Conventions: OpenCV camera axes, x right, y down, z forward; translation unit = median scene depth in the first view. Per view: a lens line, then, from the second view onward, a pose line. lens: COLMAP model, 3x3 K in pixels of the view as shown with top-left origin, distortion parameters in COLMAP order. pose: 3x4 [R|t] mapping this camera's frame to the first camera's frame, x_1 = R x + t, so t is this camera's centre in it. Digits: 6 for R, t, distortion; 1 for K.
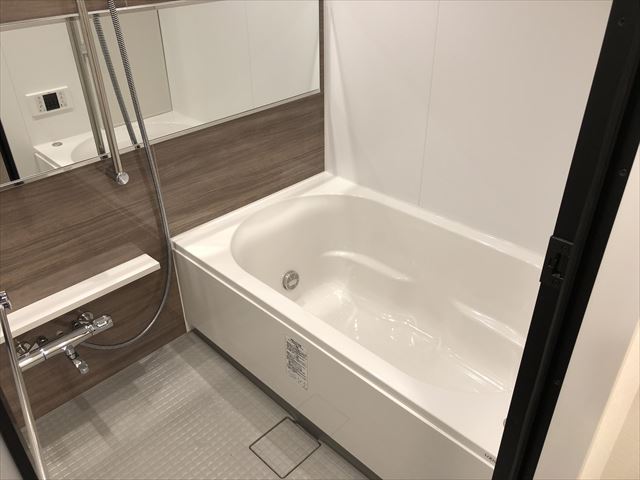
lens RADIAL K [[526.8, 0, 320.0], [0, 526.8, 240.0], [0, 0, 1]] dist [-0.004517, -0.005236]
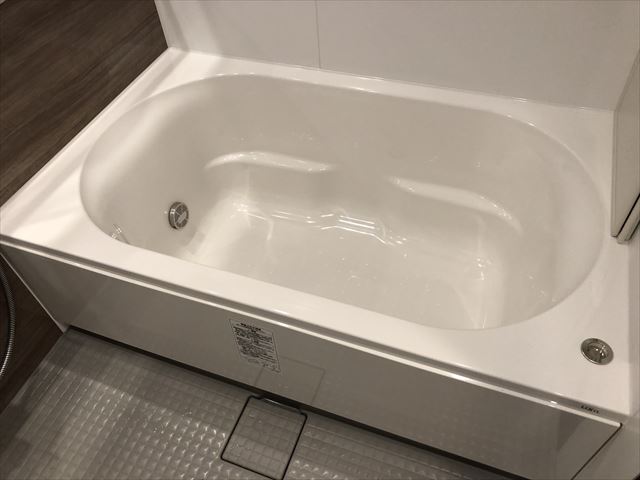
lens RADIAL K [[525.2, 0, 318.5], [0, 525.2, 252.7], [0, 0, 1]] dist [0.014082, 0.009218]
pose [[0.915202, -0.335374, 0.223449, -0.063239], [0.257544, 0.913209, 0.315785, -0.062199], [-0.309962, -0.231460, 0.922144, 0.274566]]
